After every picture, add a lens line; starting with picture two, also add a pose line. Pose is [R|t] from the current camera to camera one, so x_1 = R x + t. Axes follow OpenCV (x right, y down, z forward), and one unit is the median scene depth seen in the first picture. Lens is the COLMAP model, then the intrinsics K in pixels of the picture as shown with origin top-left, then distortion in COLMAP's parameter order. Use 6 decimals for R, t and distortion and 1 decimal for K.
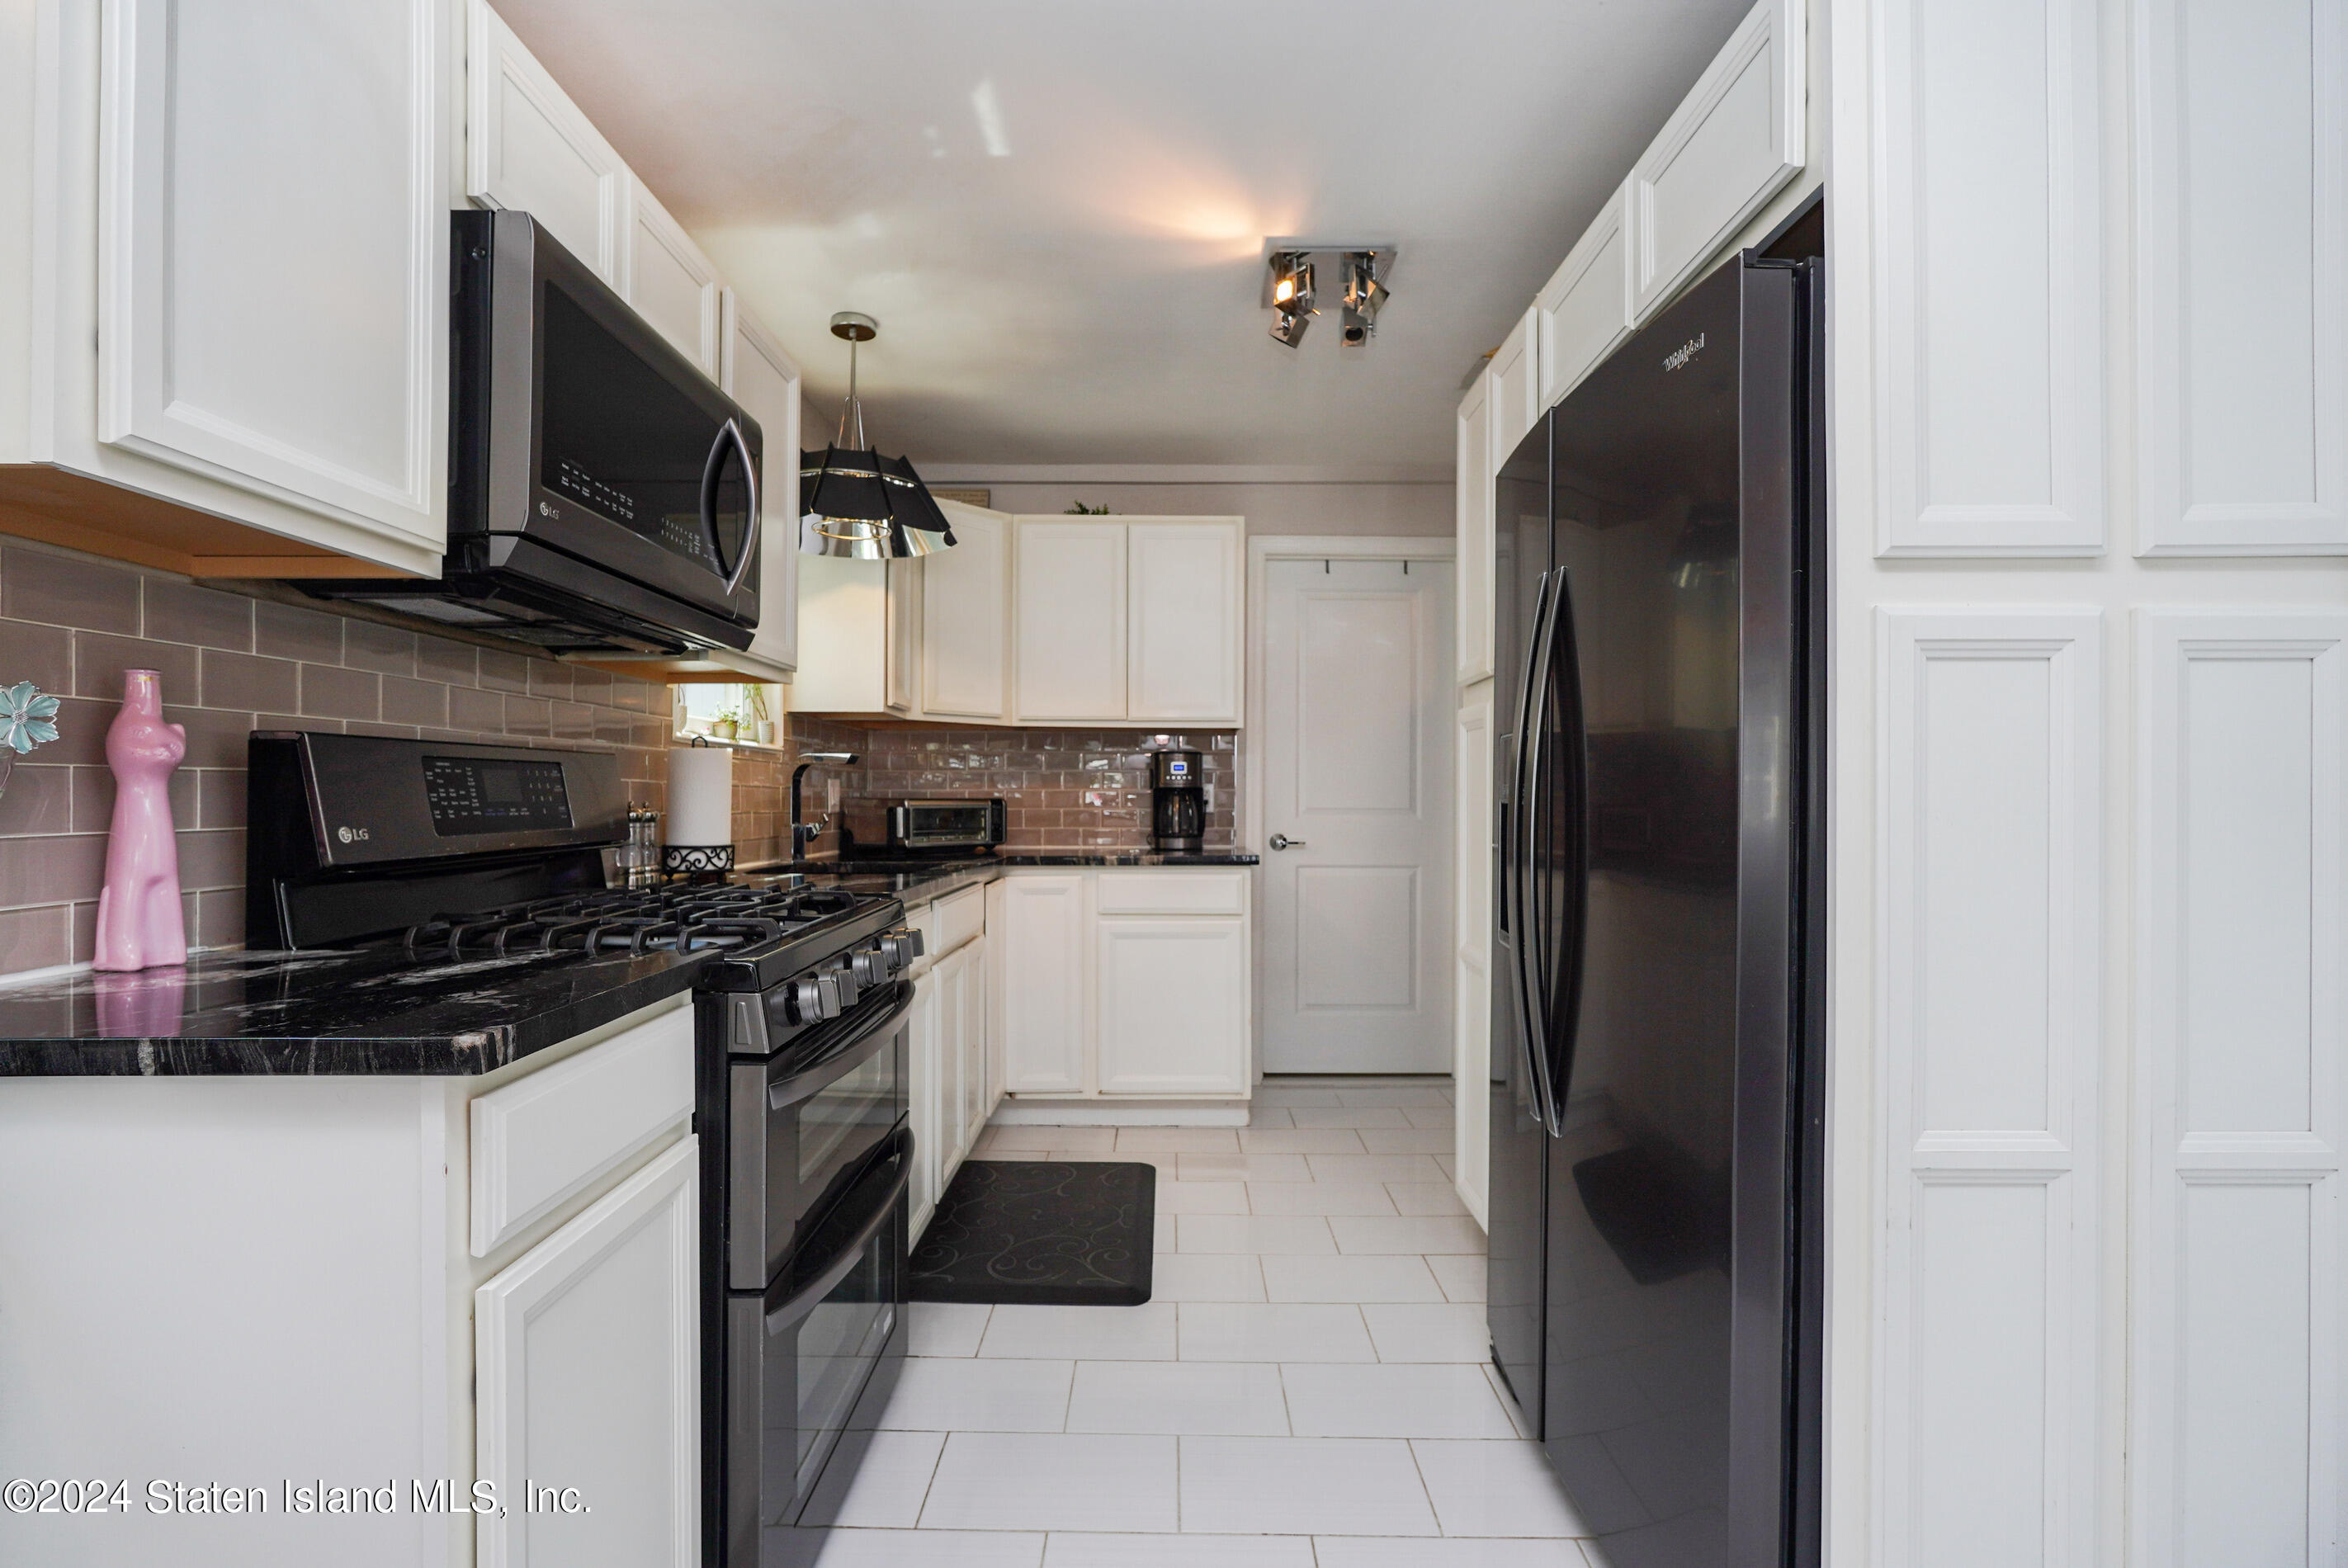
lens RADIAL K [[1086.4, 0, 1154.6], [0, 1086.4, 786.9], [0, 0, 1]] dist [-0.016900, 0.007795]
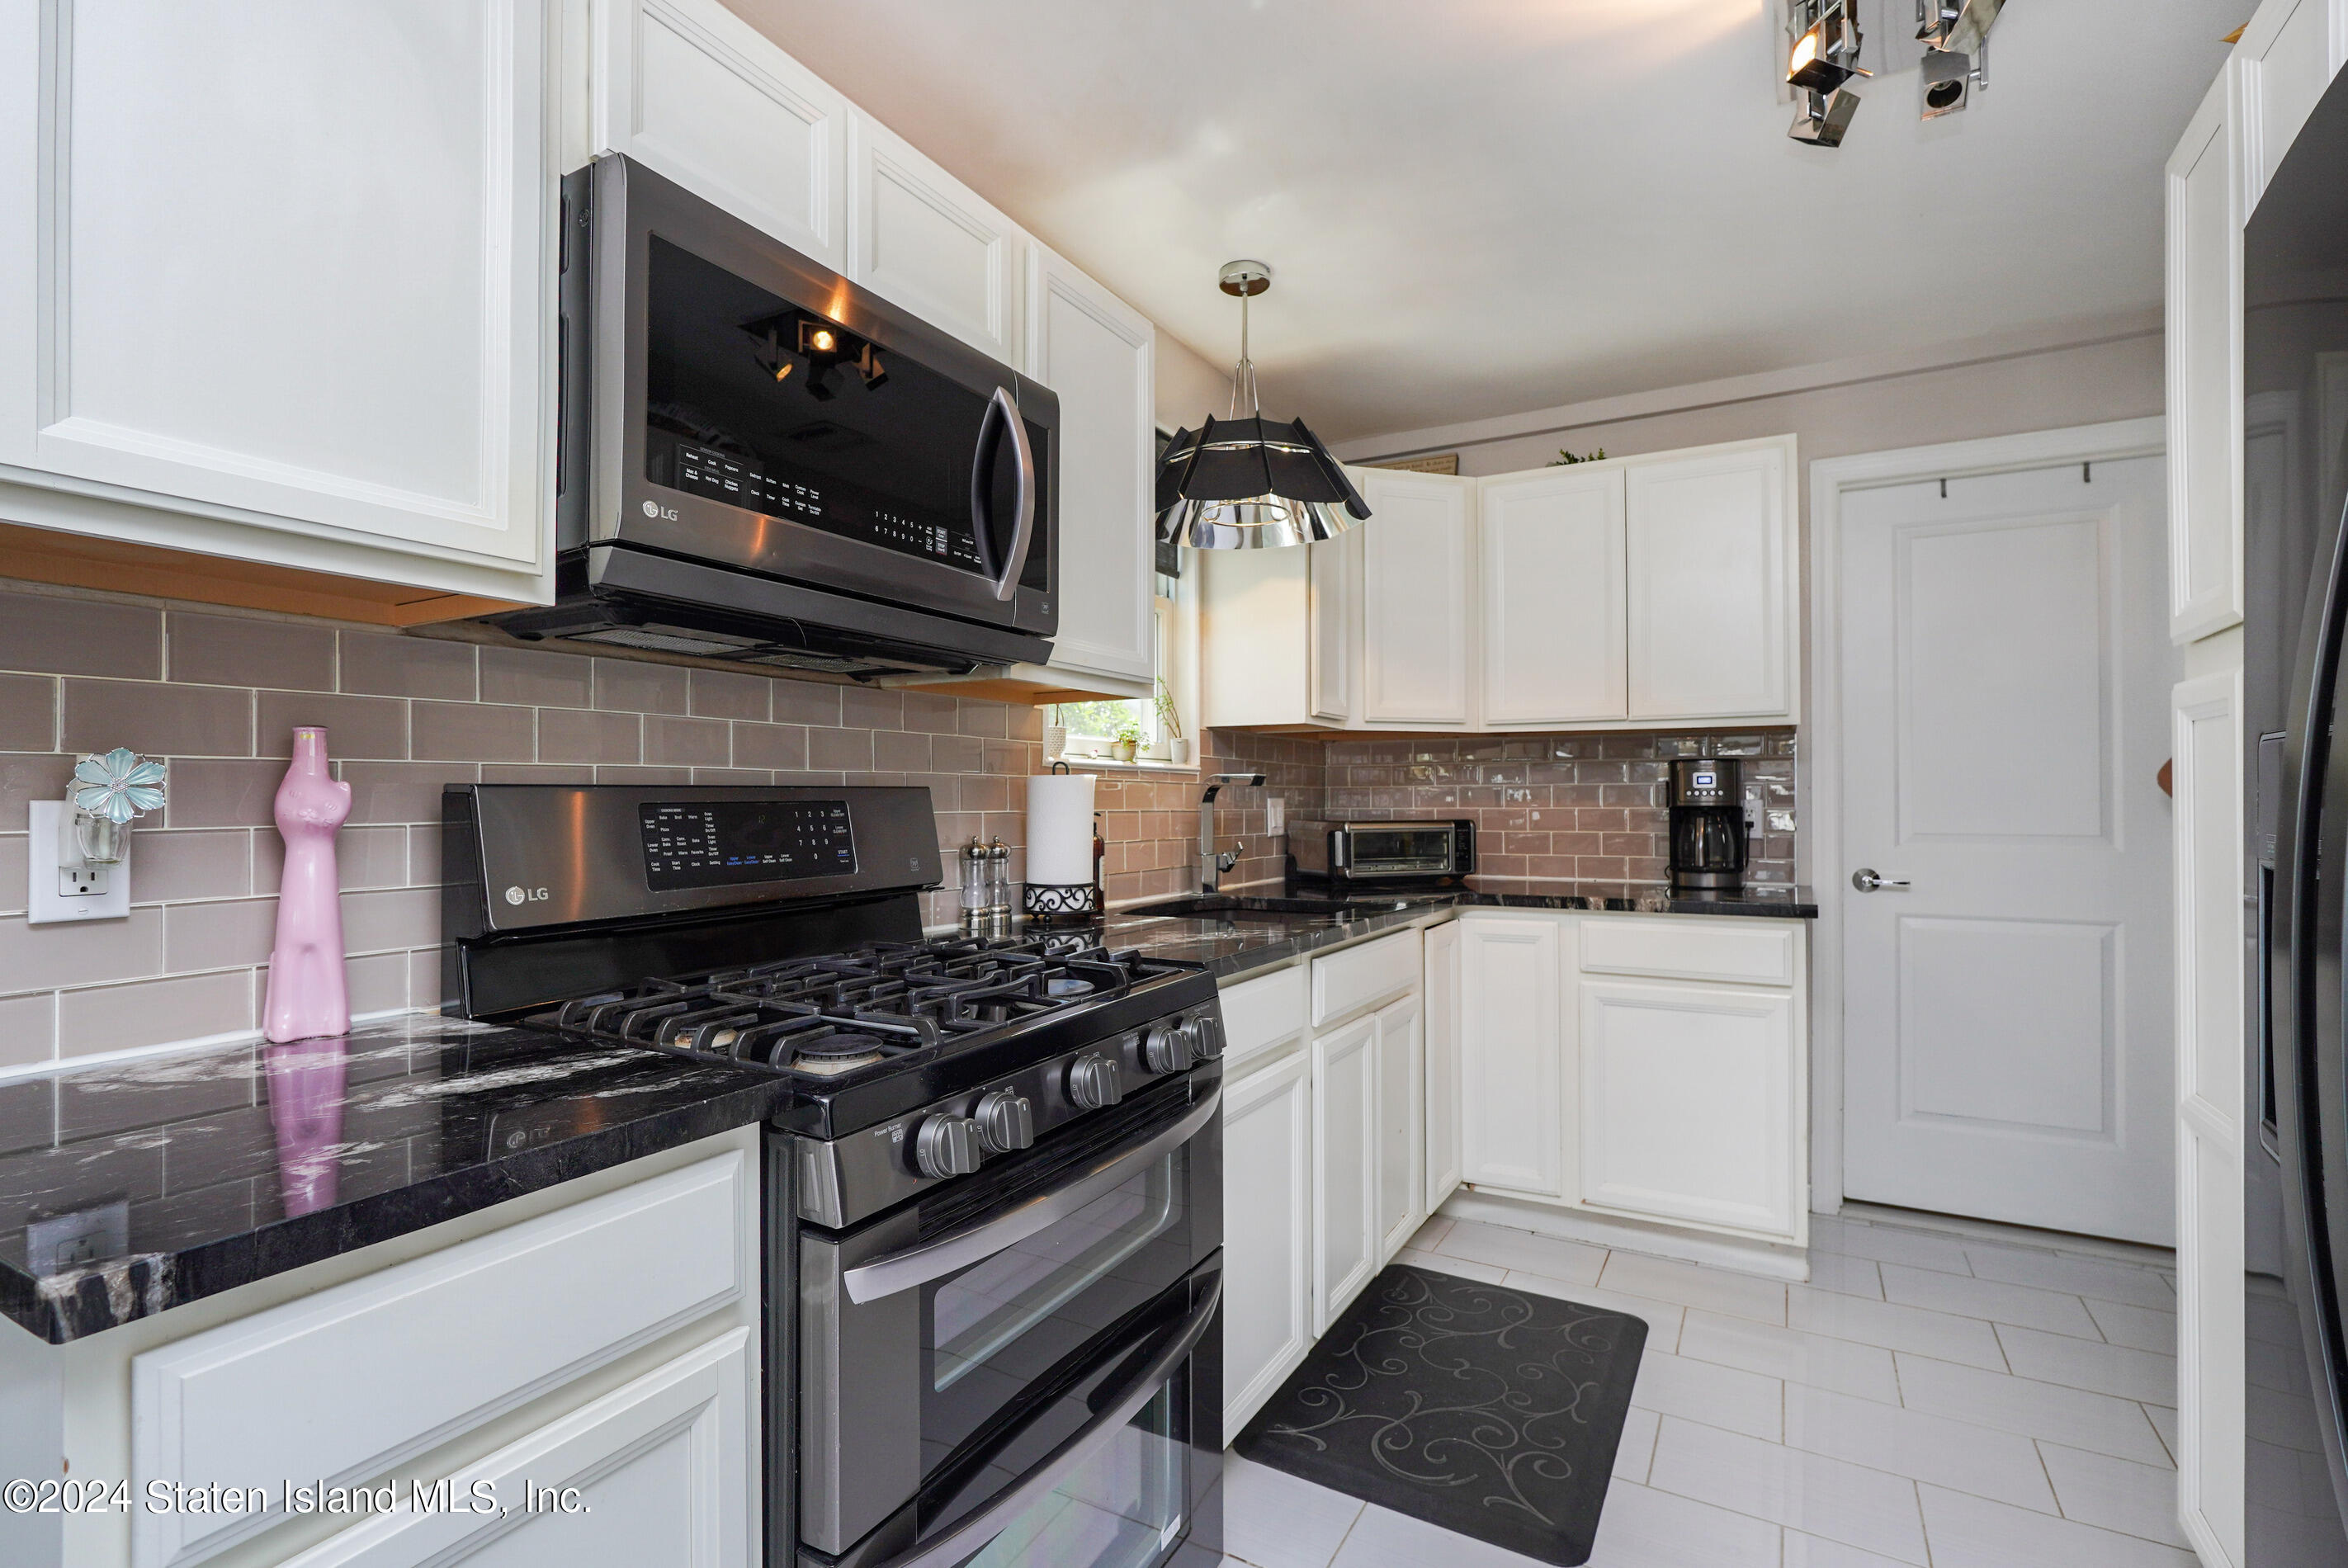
lens RADIAL K [[1086.4, 0, 1166.7], [0, 1086.4, 787.9], [0, 0, 1]] dist [-0.016900, 0.007795]
pose [[0.874629, -0.009909, -0.484692, 0.091676], [0.009413, 0.999950, -0.003456, -0.020110], [0.484701, -0.001539, 0.874678, 0.244437]]
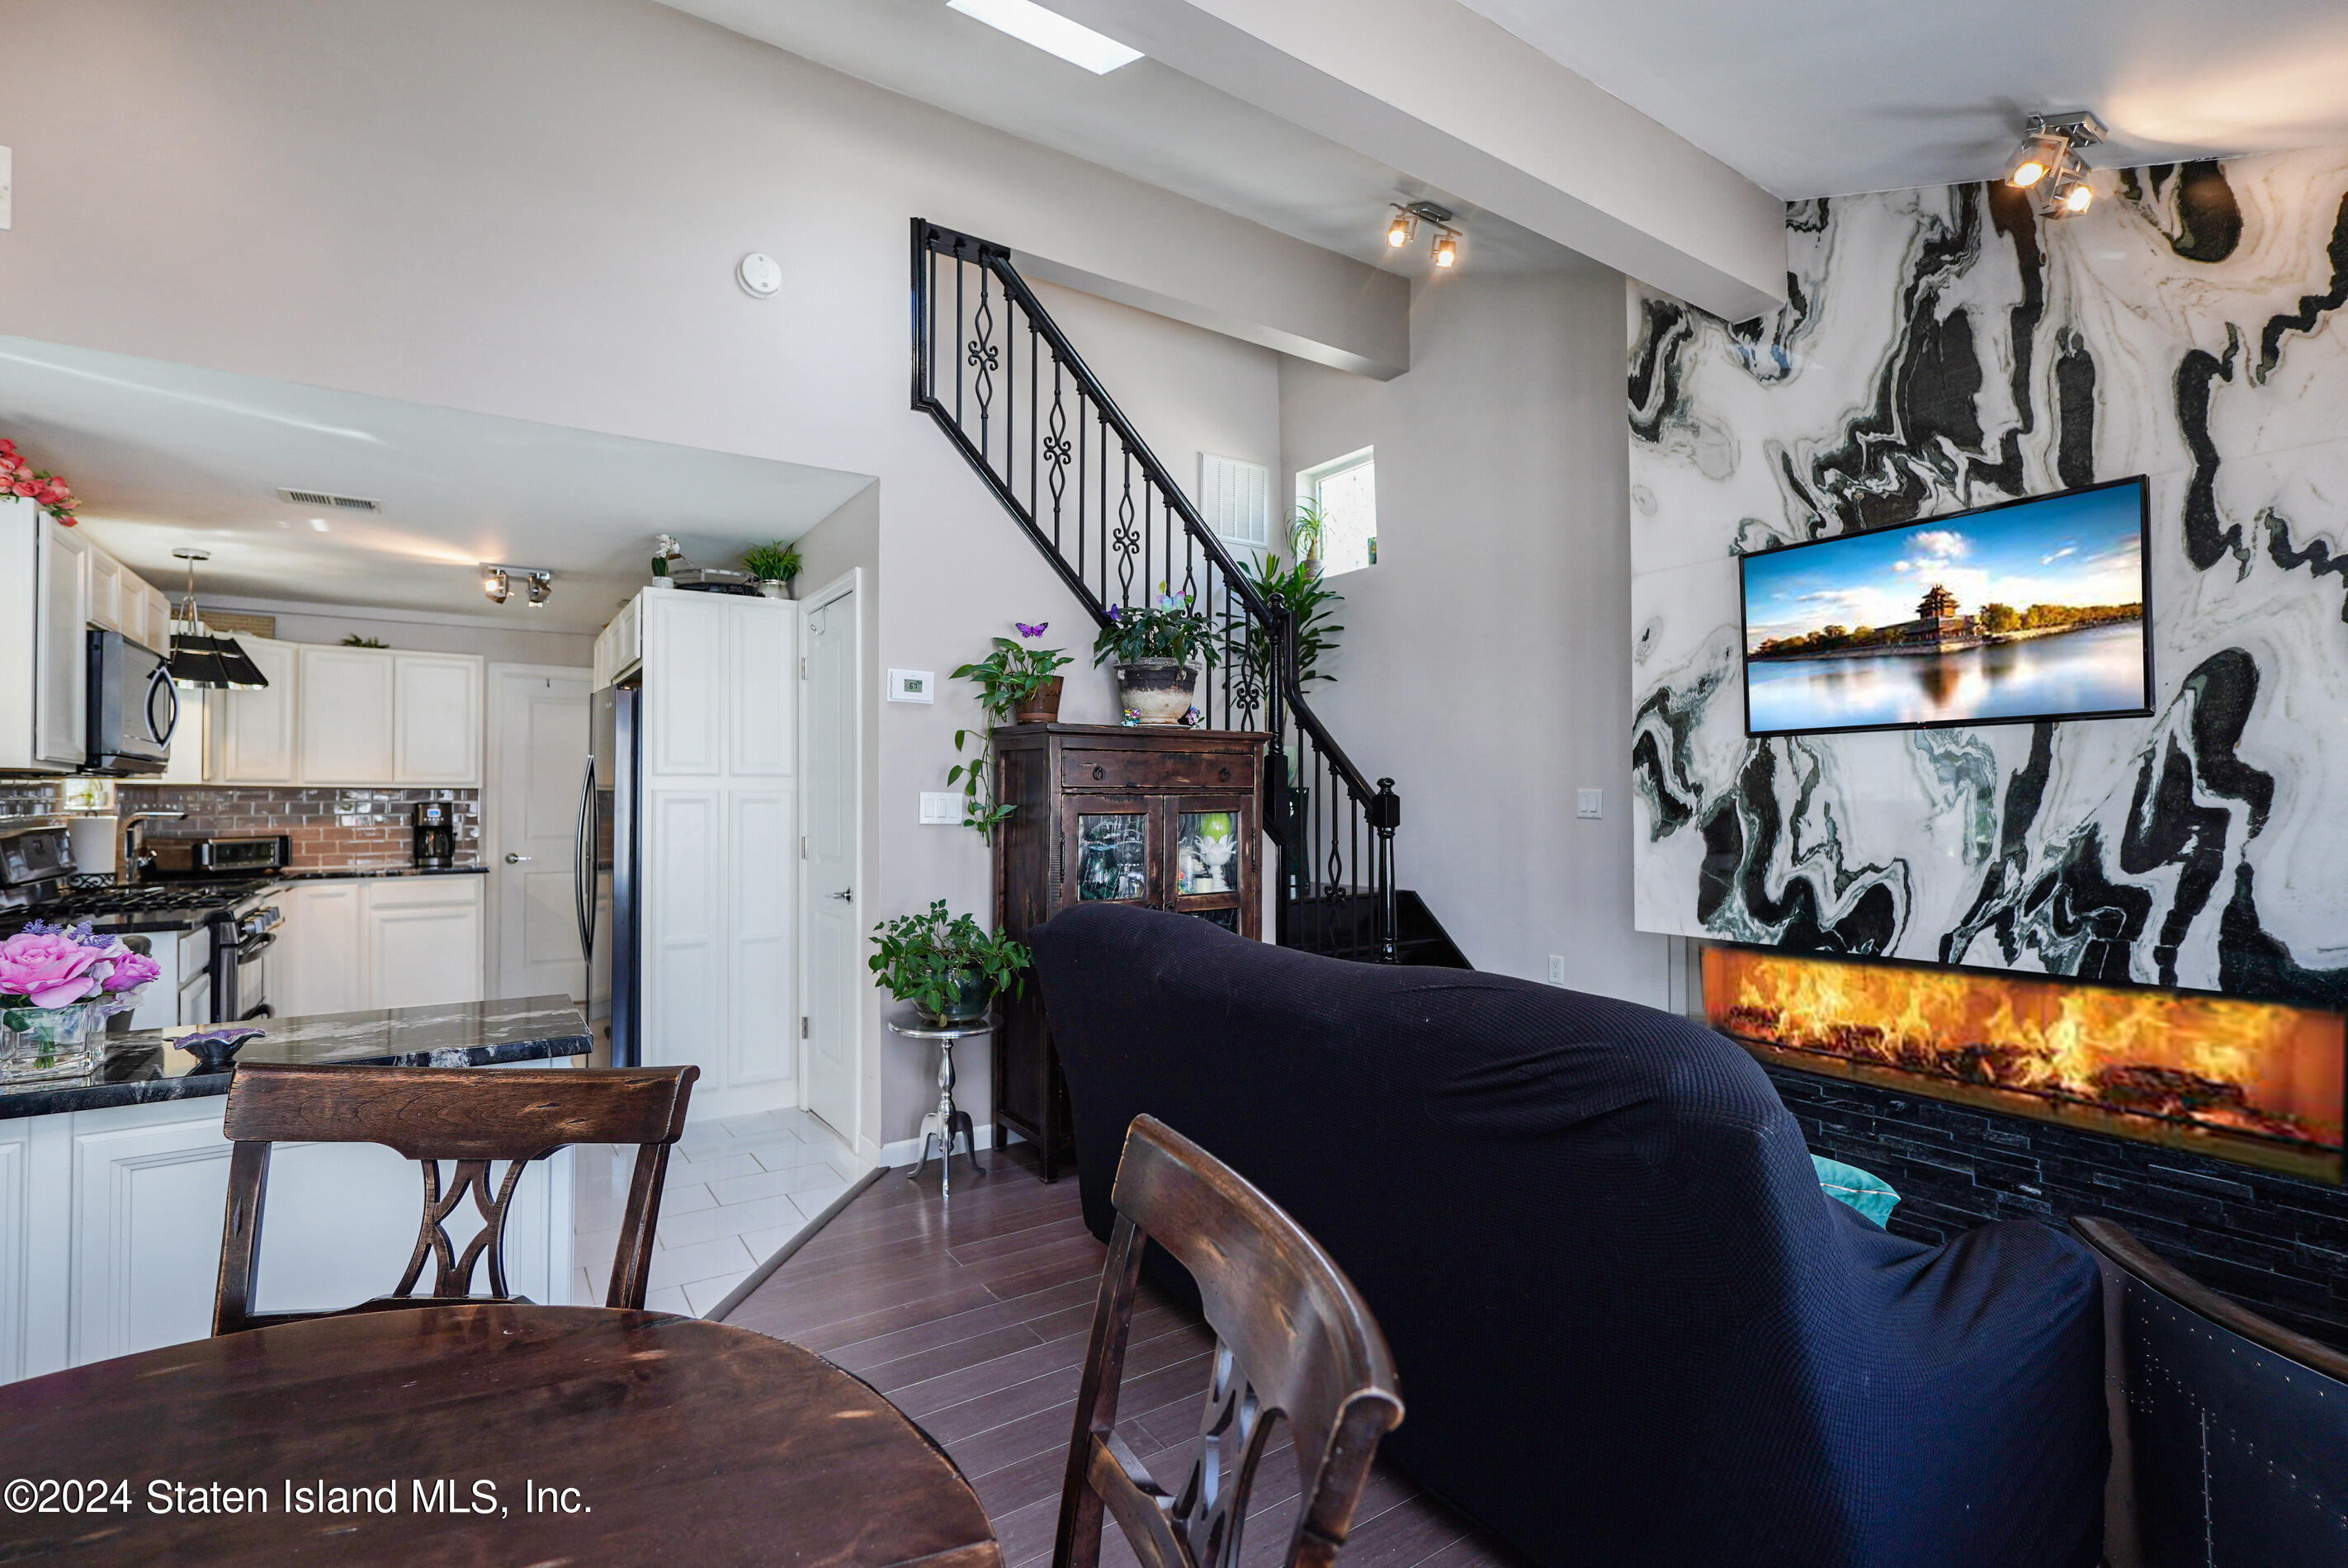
lens RADIAL K [[1086.4, 0, 1170.1], [0, 1086.4, 788.3], [0, 0, 1]] dist [-0.016900, 0.007795]
pose [[0.823884, 0.001753, 0.566756, 0.023068], [0.001133, 0.999988, -0.004740, -0.068607], [-0.566758, 0.004548, 0.823872, -1.338571]]
